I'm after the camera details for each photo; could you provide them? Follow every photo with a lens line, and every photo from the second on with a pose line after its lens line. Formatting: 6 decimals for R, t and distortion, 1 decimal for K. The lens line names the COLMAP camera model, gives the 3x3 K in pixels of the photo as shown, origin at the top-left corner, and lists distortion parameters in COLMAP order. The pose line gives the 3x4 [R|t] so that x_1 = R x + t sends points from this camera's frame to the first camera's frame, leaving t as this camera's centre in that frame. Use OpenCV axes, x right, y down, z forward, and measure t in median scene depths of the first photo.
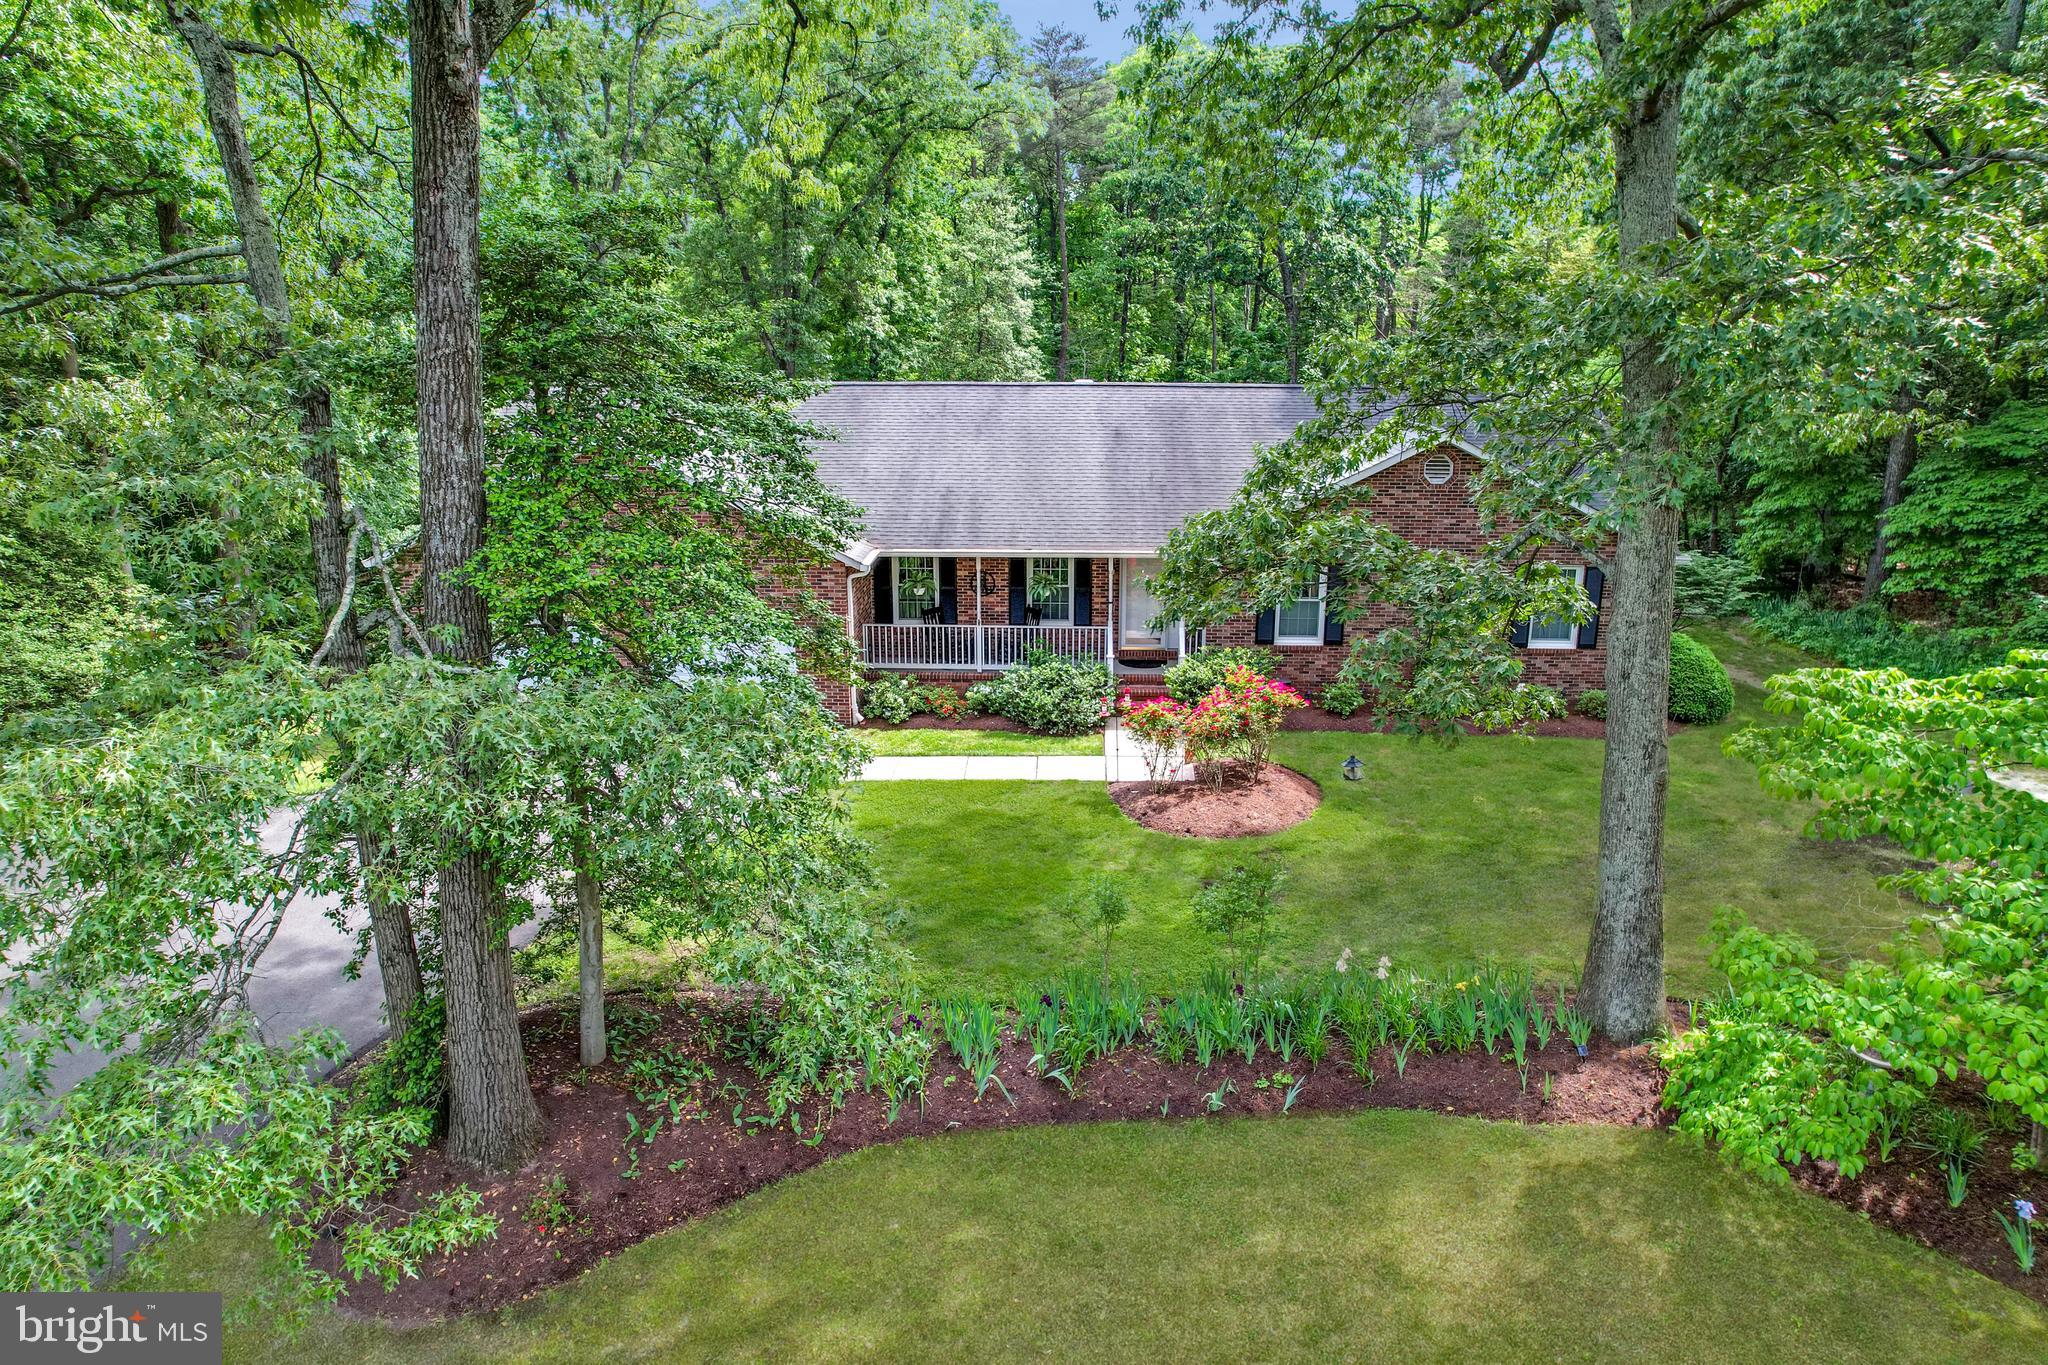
lens RADIAL K [[1346.7, 0, 1031.8], [0, 1346.7, 691.5], [0, 0, 1]] dist [-0.085451, 0.079005]
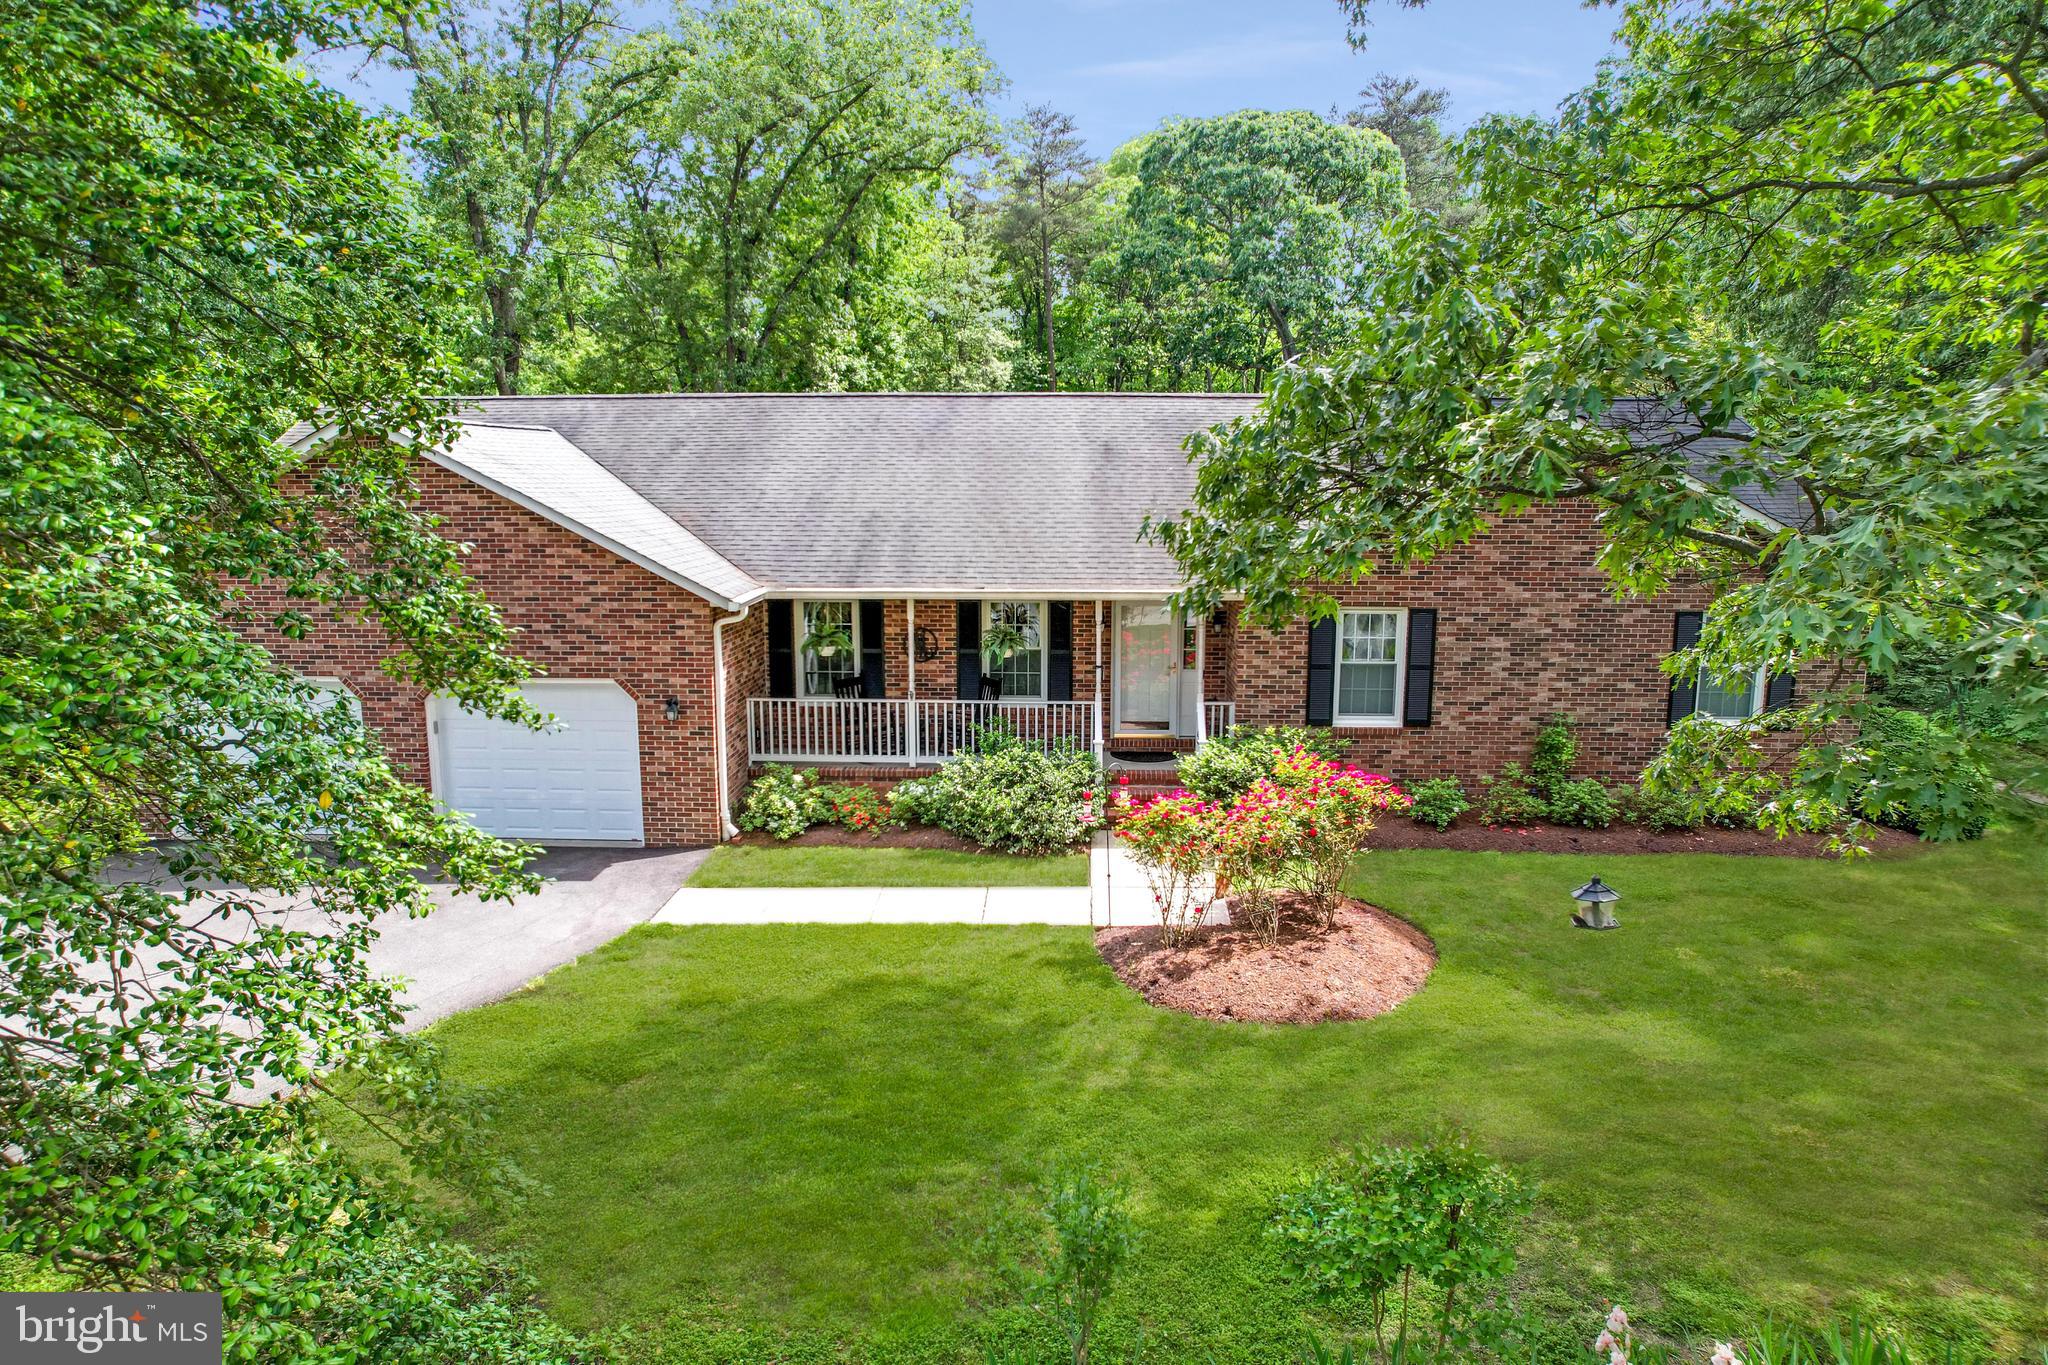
lens RADIAL K [[1364.7, 0, 1031.6], [0, 1364.7, 685.7], [0, 0, 1]] dist [-0.078798, 0.071161]
pose [[0.999985, 0.000375, 0.005401, 0.020528], [0.000178, 0.994780, -0.102038, 0.016844], [-0.005411, 0.102037, 0.994766, 0.304752]]
